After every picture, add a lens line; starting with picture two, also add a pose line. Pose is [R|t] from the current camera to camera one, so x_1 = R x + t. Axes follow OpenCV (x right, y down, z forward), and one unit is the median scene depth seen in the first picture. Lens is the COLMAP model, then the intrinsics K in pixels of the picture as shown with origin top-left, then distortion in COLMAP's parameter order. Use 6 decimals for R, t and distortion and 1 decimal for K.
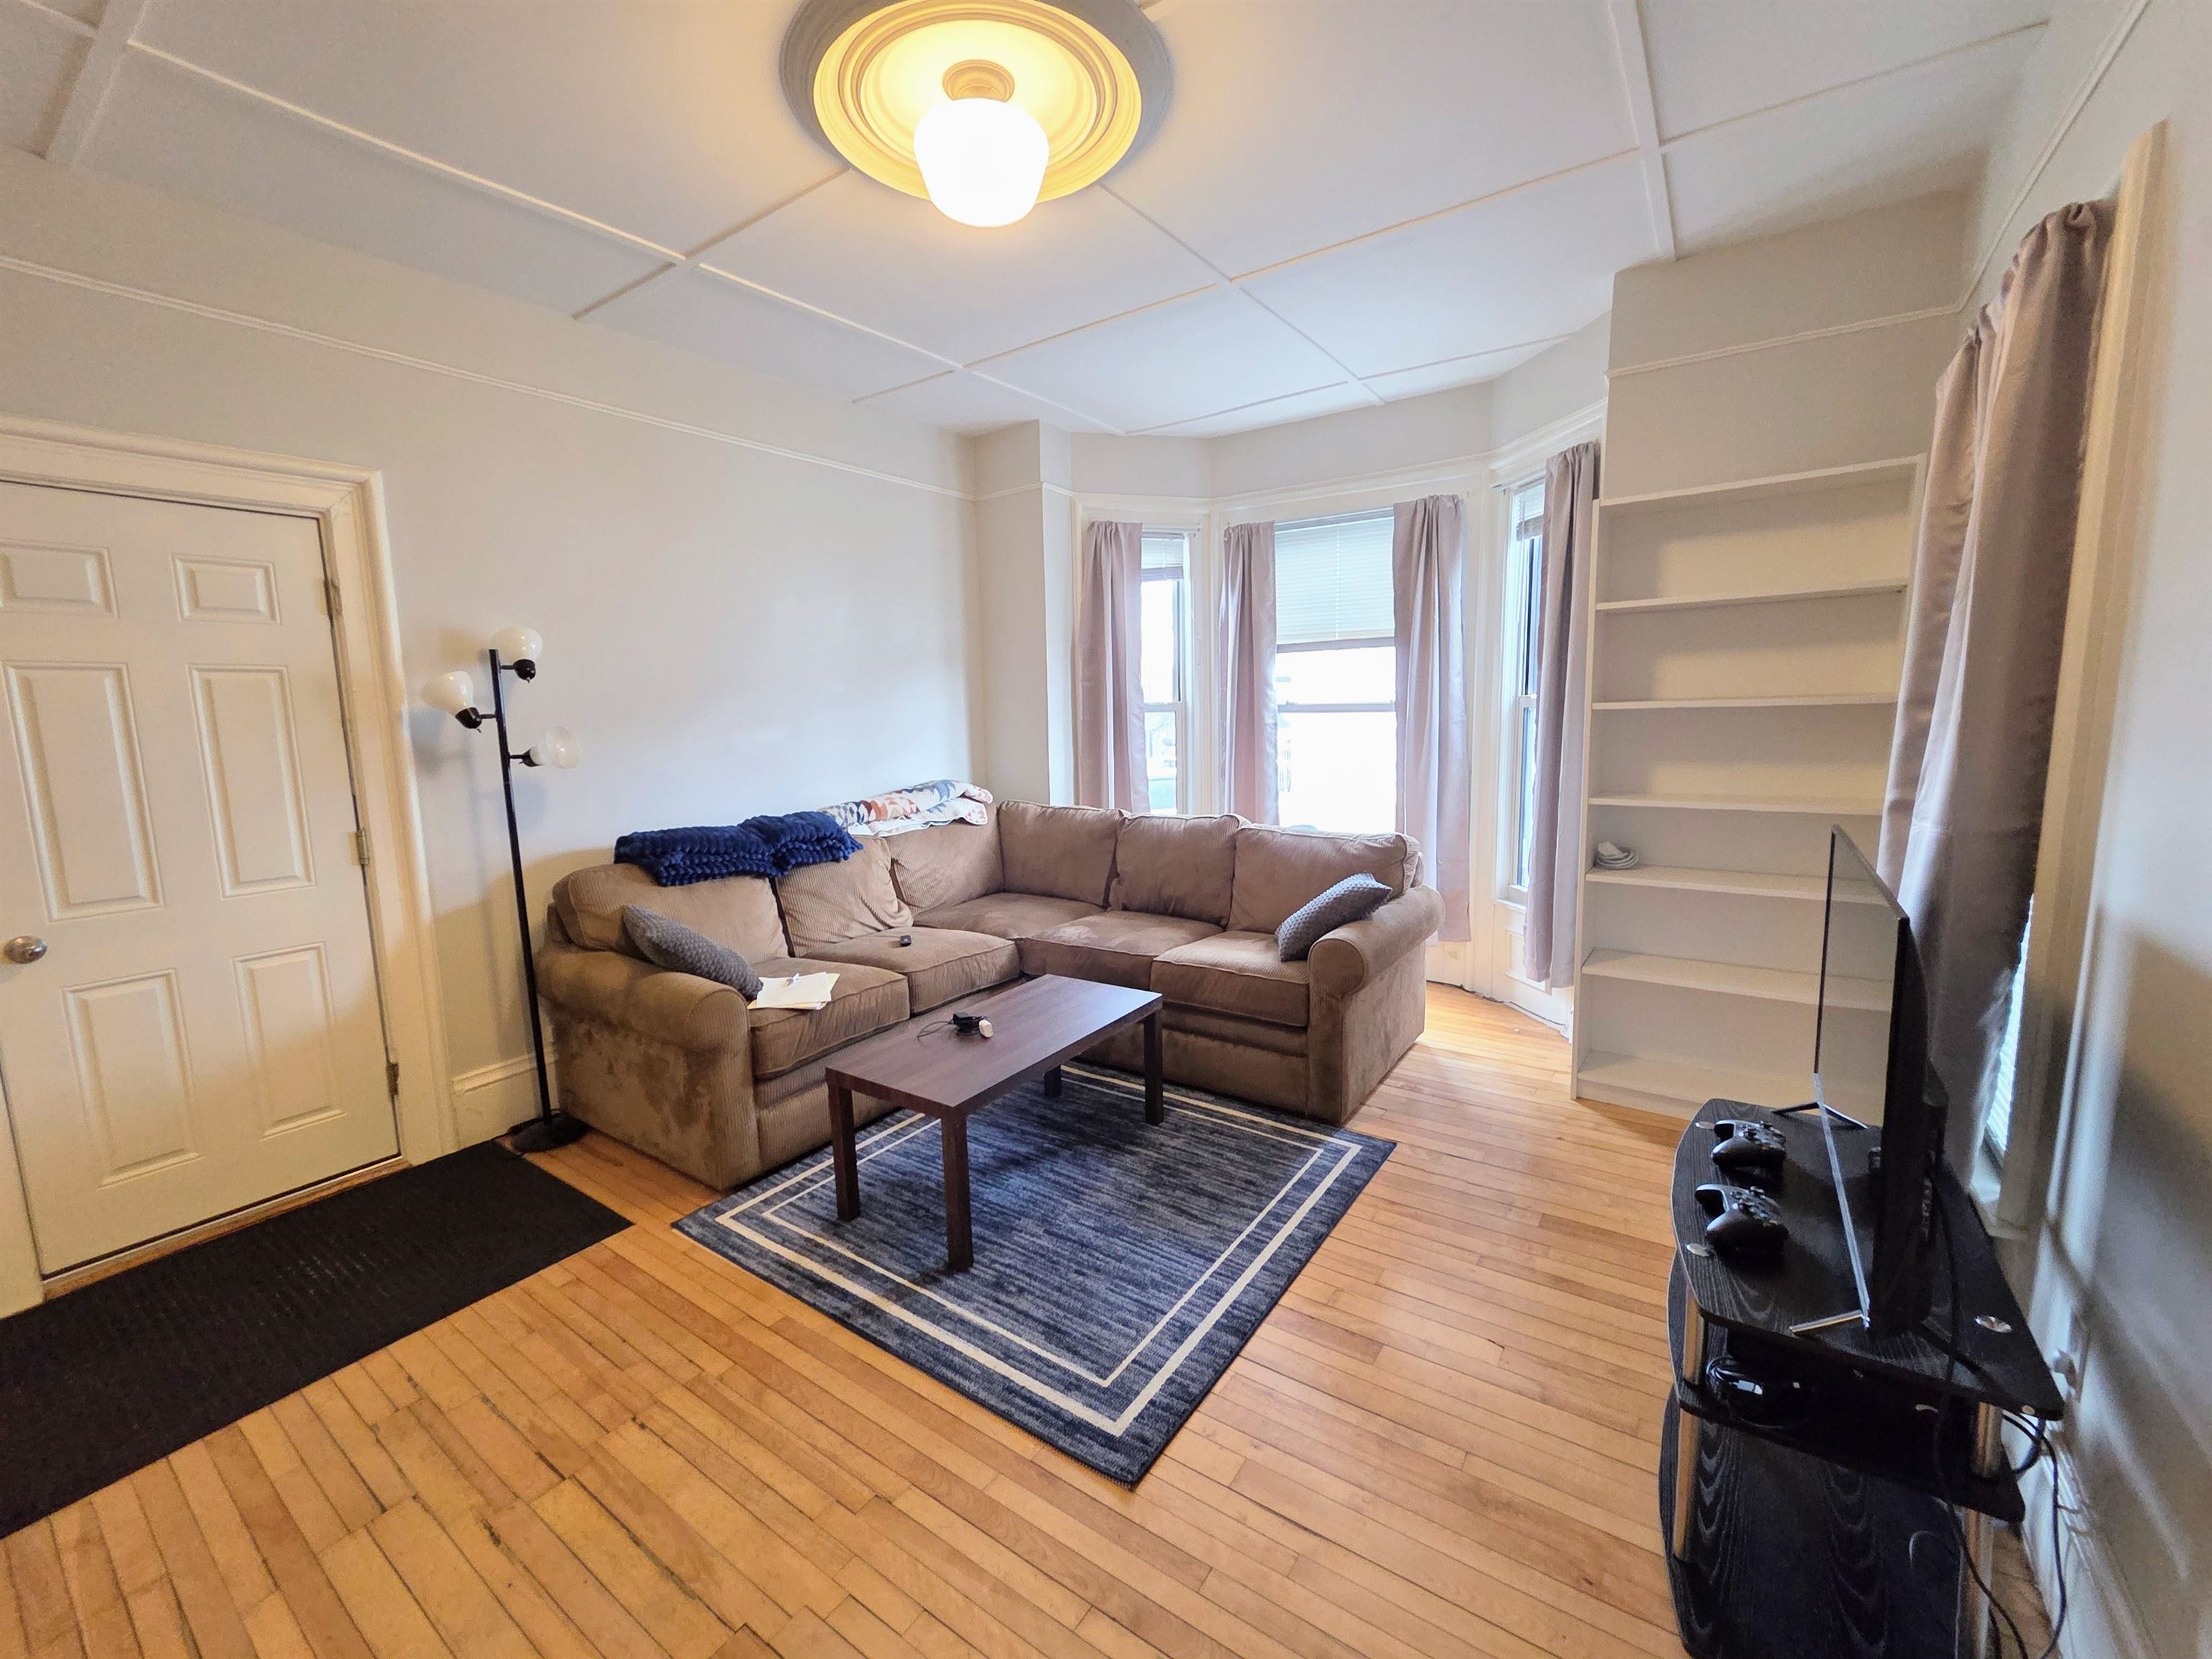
lens RADIAL K [[901.4, 0, 1095.7], [0, 901.4, 822.4], [0, 0, 1]] dist [-0.001252, -0.000160]
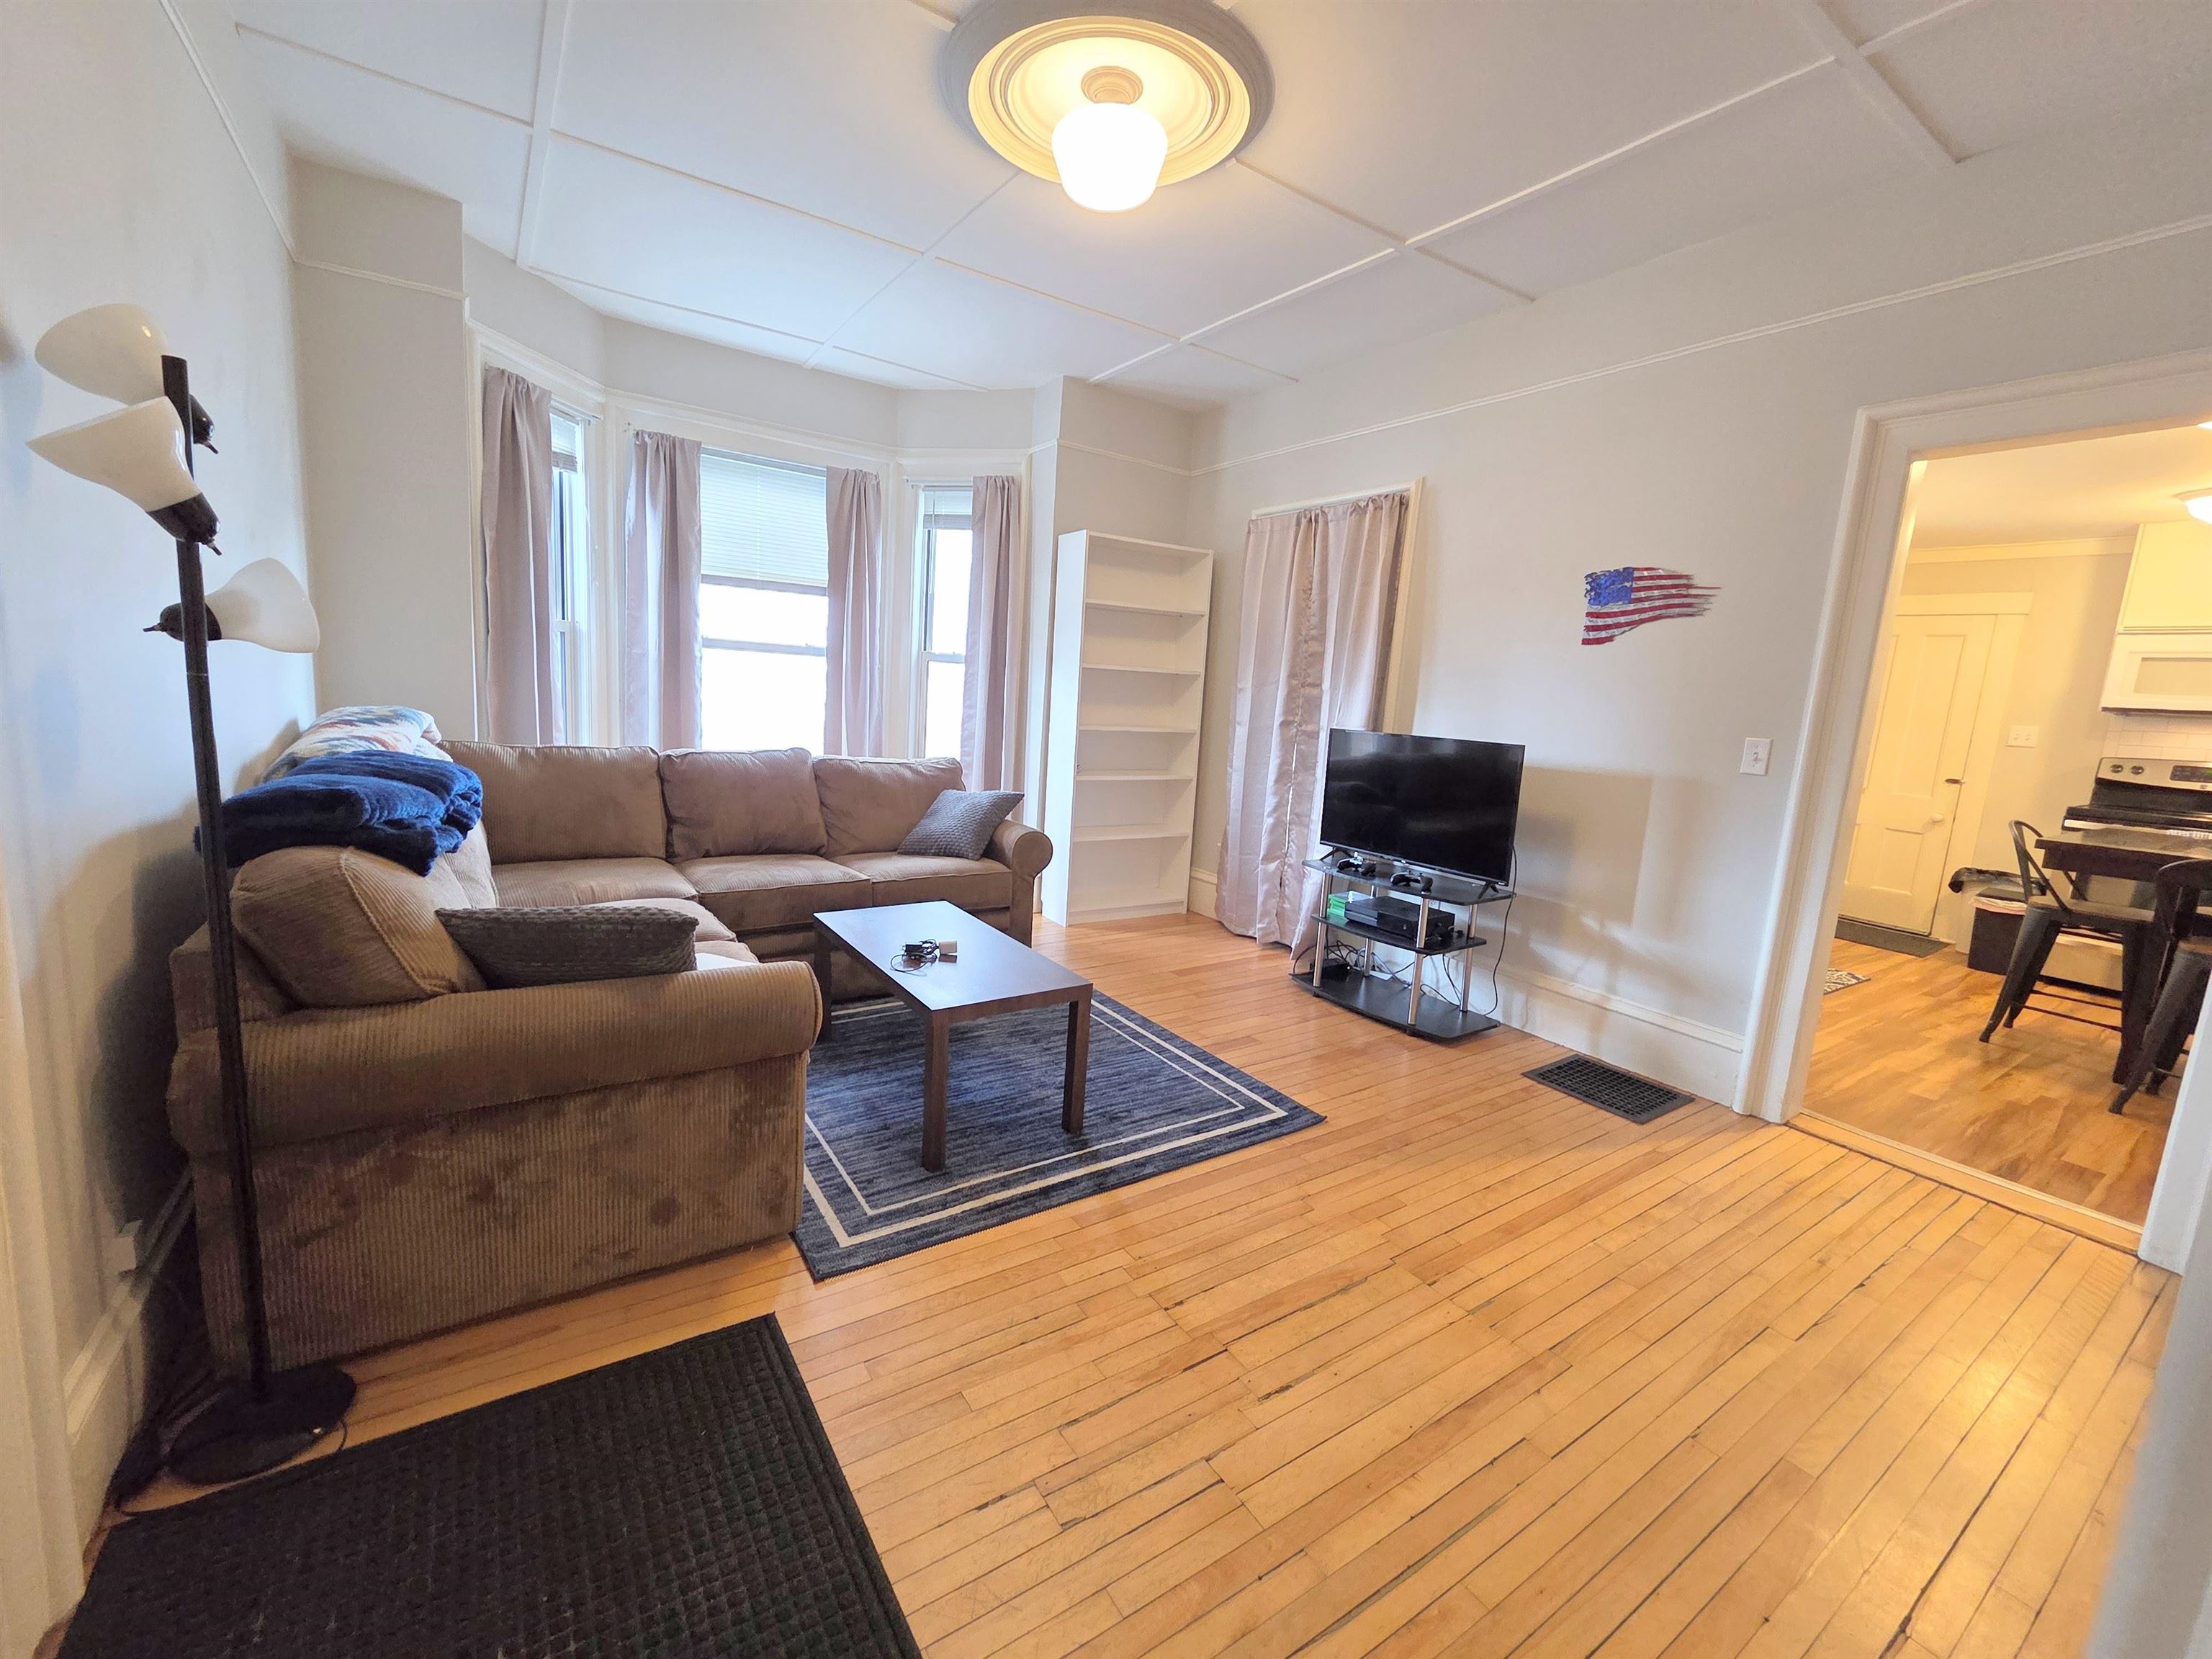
lens RADIAL K [[901.4, 0, 1092.5], [0, 901.4, 829.1], [0, 0, 1]] dist [-0.001252, -0.000160]
pose [[0.360621, -0.098940, 0.927450, -1.104630], [0.052617, 0.994932, 0.085679, 0.021537], [-0.931227, 0.017902, 0.364000, 0.534253]]
